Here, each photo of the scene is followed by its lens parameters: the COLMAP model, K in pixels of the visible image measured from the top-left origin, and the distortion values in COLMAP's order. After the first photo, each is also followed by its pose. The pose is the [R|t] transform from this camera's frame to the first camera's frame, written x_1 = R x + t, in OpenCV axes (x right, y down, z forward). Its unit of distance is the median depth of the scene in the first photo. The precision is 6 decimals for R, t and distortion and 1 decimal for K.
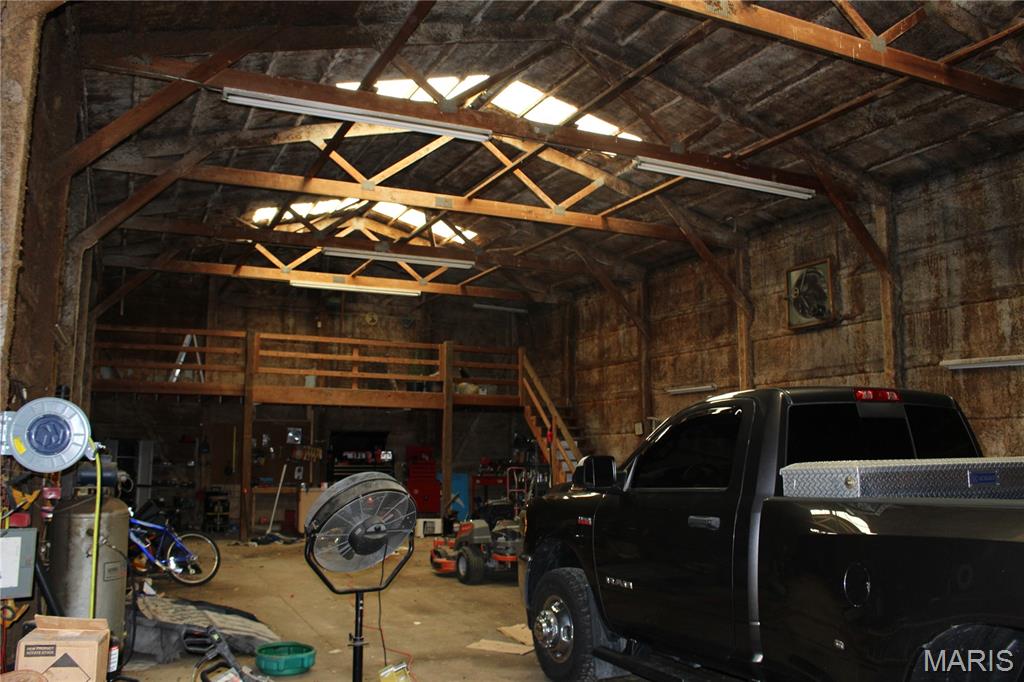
lens RADIAL K [[851.9, 0, 515.3], [0, 851.9, 344.4], [0, 0, 1]] dist [-0.154354, 0.127117]
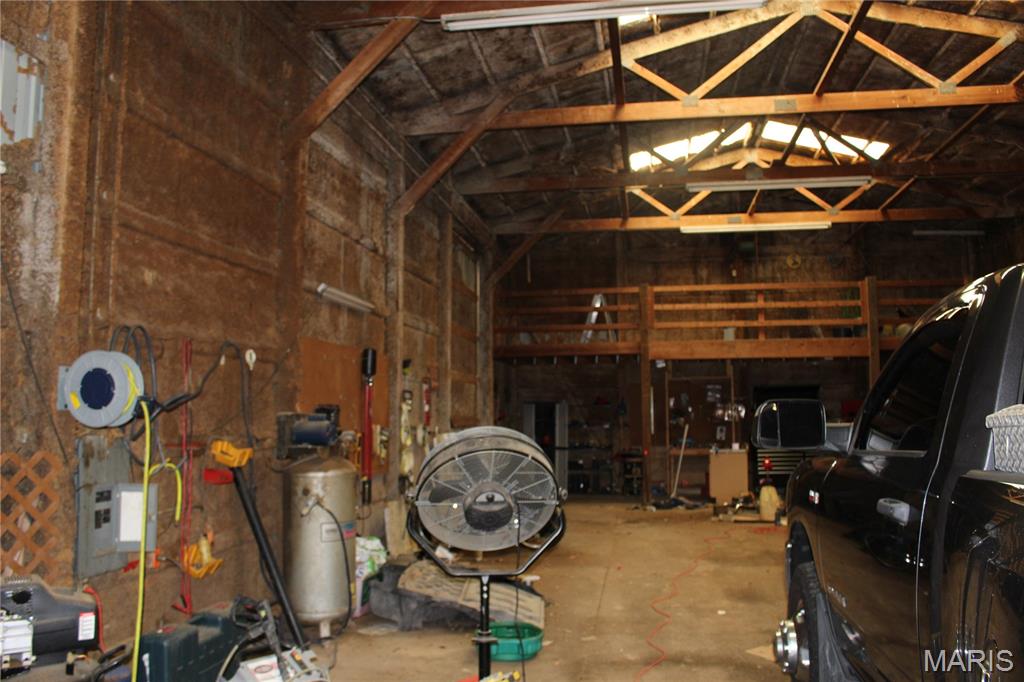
lens RADIAL K [[851.9, 0, 513.0], [0, 851.9, 340.9], [0, 0, 1]] dist [-0.154354, 0.127117]
pose [[0.823029, -0.059001, -0.564927, 0.065673], [0.081902, 0.996524, 0.015244, 0.013031], [0.562063, -0.058815, 0.825000, 0.077633]]
